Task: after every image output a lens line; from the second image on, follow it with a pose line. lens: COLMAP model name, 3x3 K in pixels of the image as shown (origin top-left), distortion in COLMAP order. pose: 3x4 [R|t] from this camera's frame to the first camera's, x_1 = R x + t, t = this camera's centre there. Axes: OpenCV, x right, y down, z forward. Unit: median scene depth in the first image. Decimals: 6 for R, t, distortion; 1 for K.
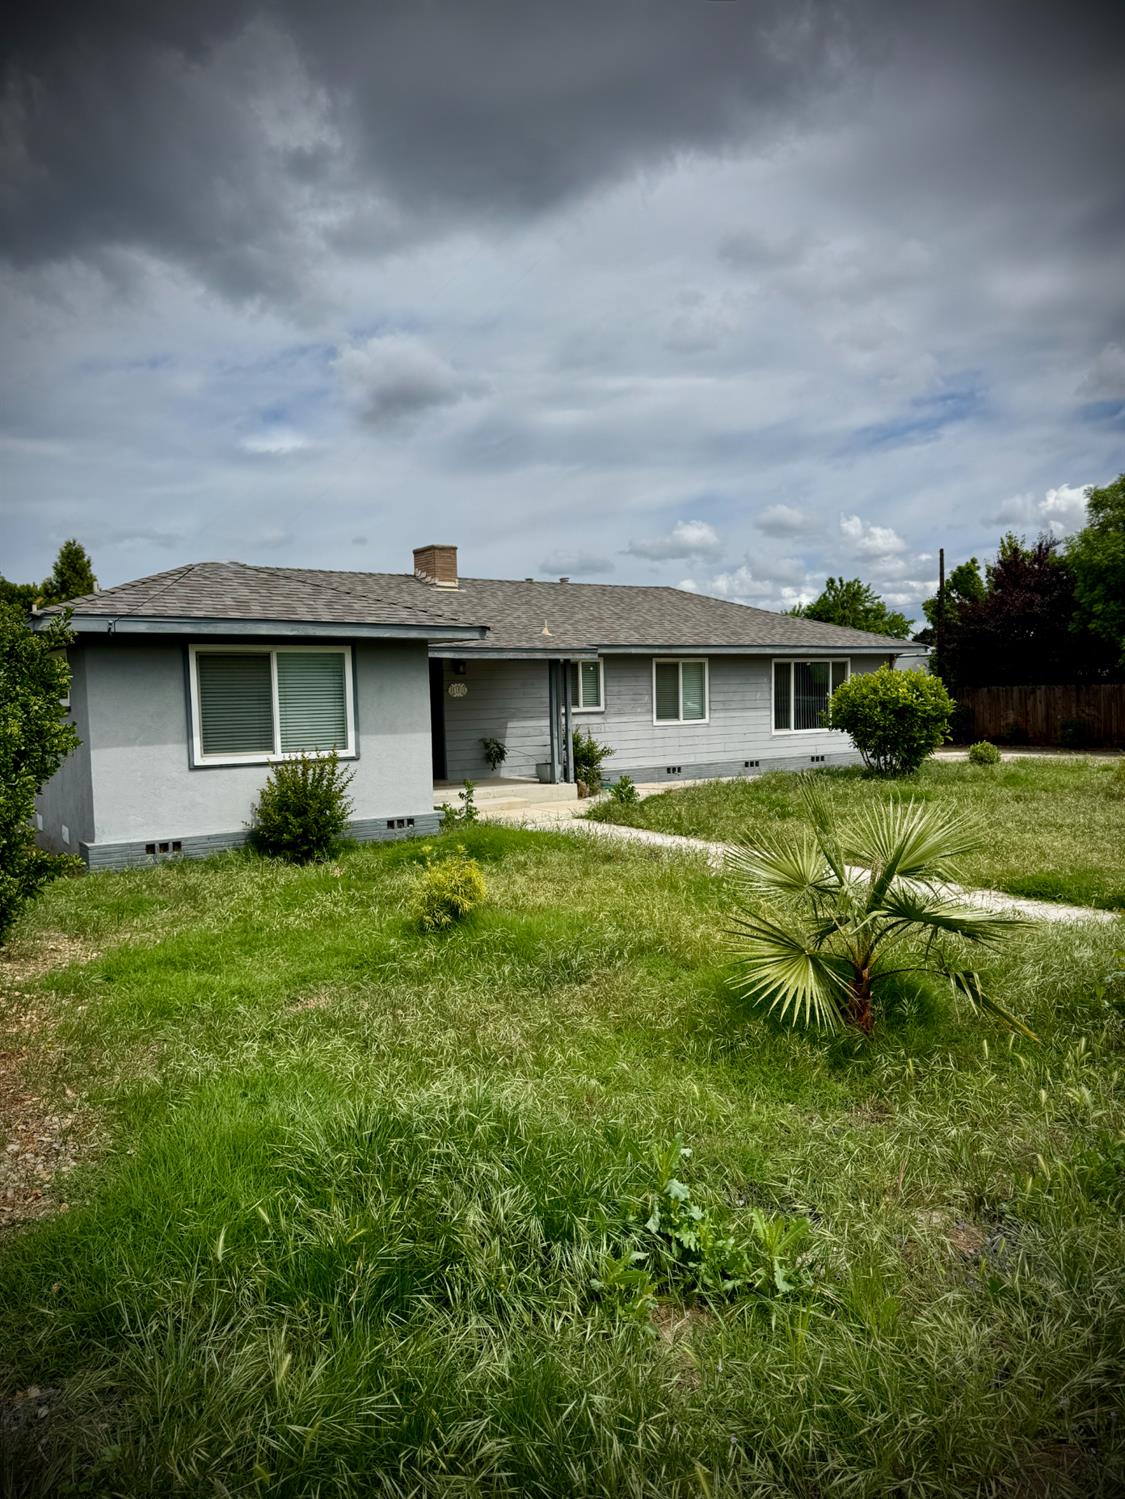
lens RADIAL K [[1060.7, 0, 567.2], [0, 1060.7, 751.8], [0, 0, 1]] dist [0.075629, -0.103724]
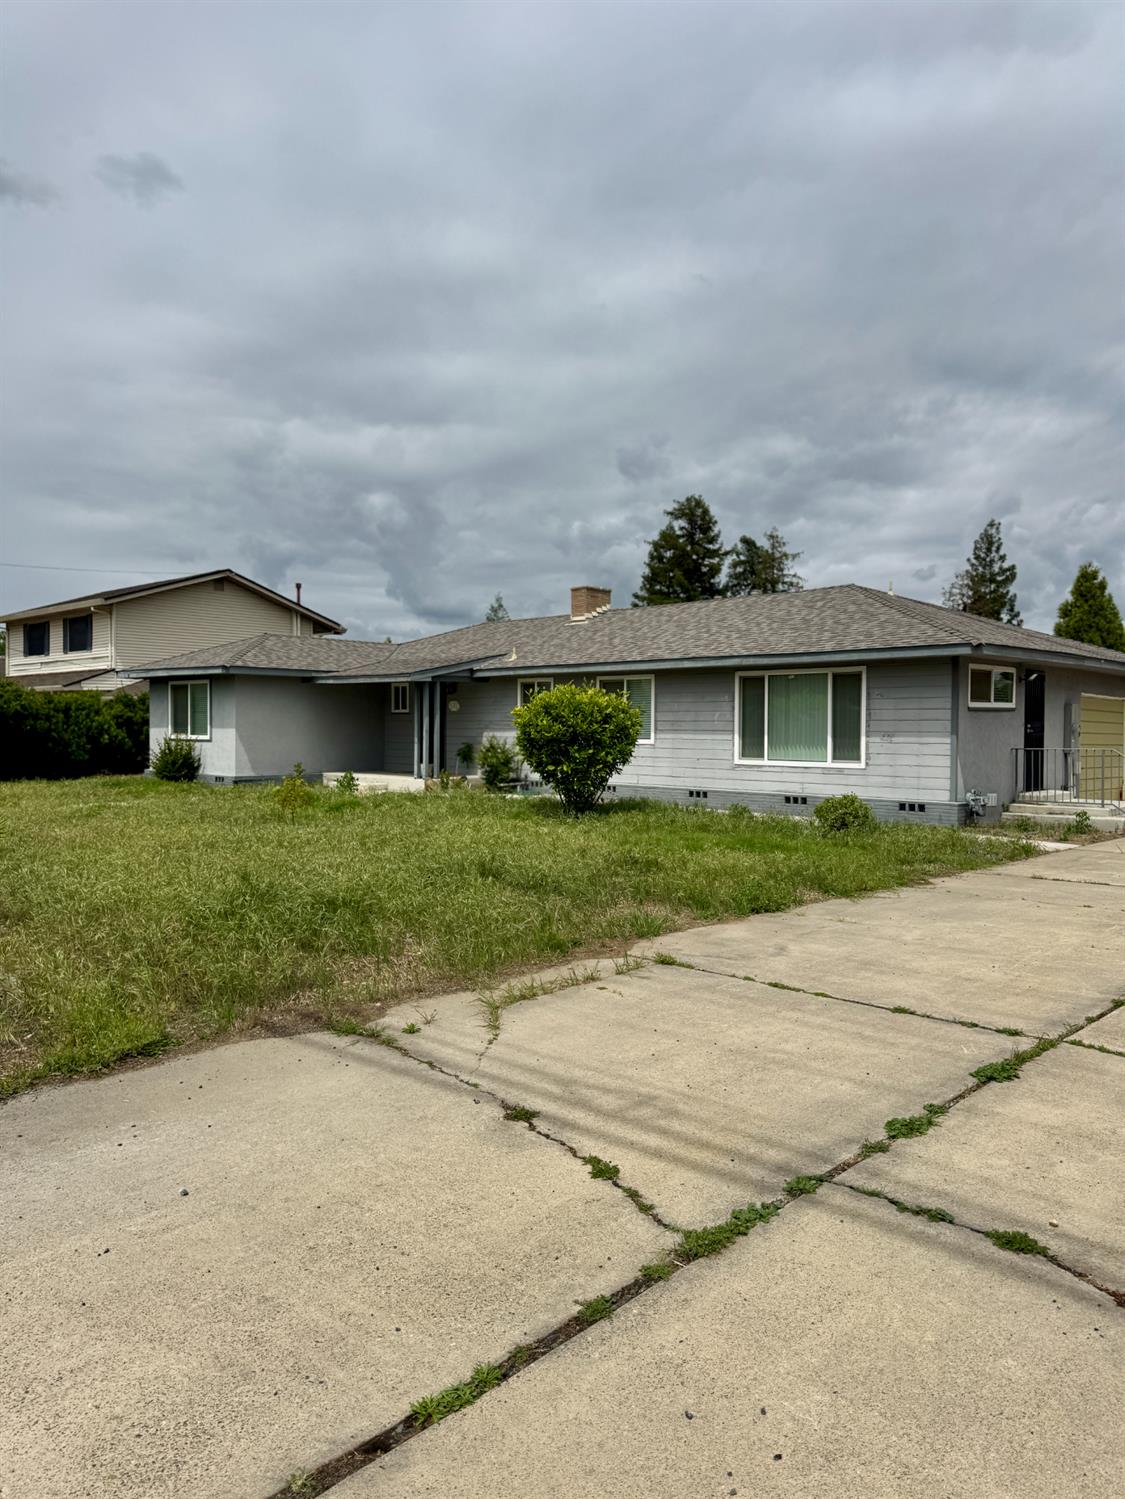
lens RADIAL K [[1060.7, 0, 567.2], [0, 1060.7, 751.8], [0, 0, 1]] dist [0.075629, -0.103724]
pose [[0.192298, 0.046611, -0.980229, 1.015130], [-0.066714, 0.997181, 0.034329, -0.046421], [0.979066, 0.058794, 0.194865, 0.733482]]
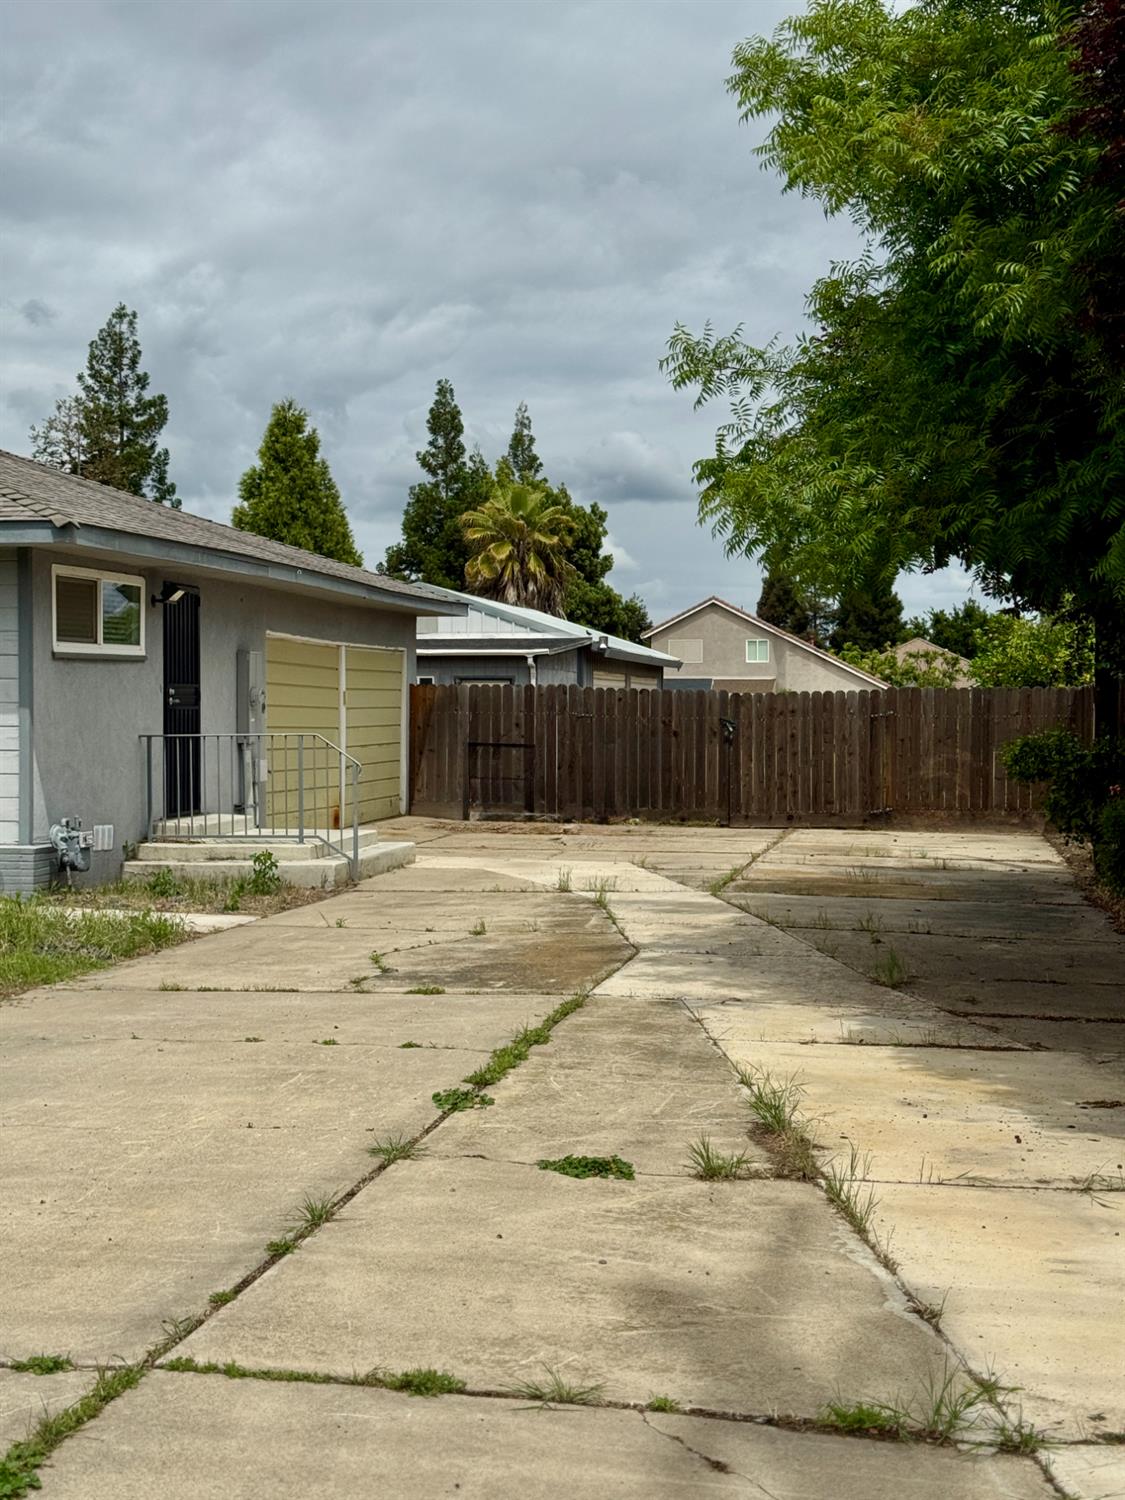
lens RADIAL K [[2110.2, 0, 562.5], [0, 2110.2, 750.0], [0, 0, 1]] dist [0.127505, 0.004871]
pose [[0.695182, 0.036927, -0.717884, 0.999089], [-0.056182, 0.998416, -0.003048, -0.045346], [0.716635, 0.042451, 0.696156, 0.752401]]
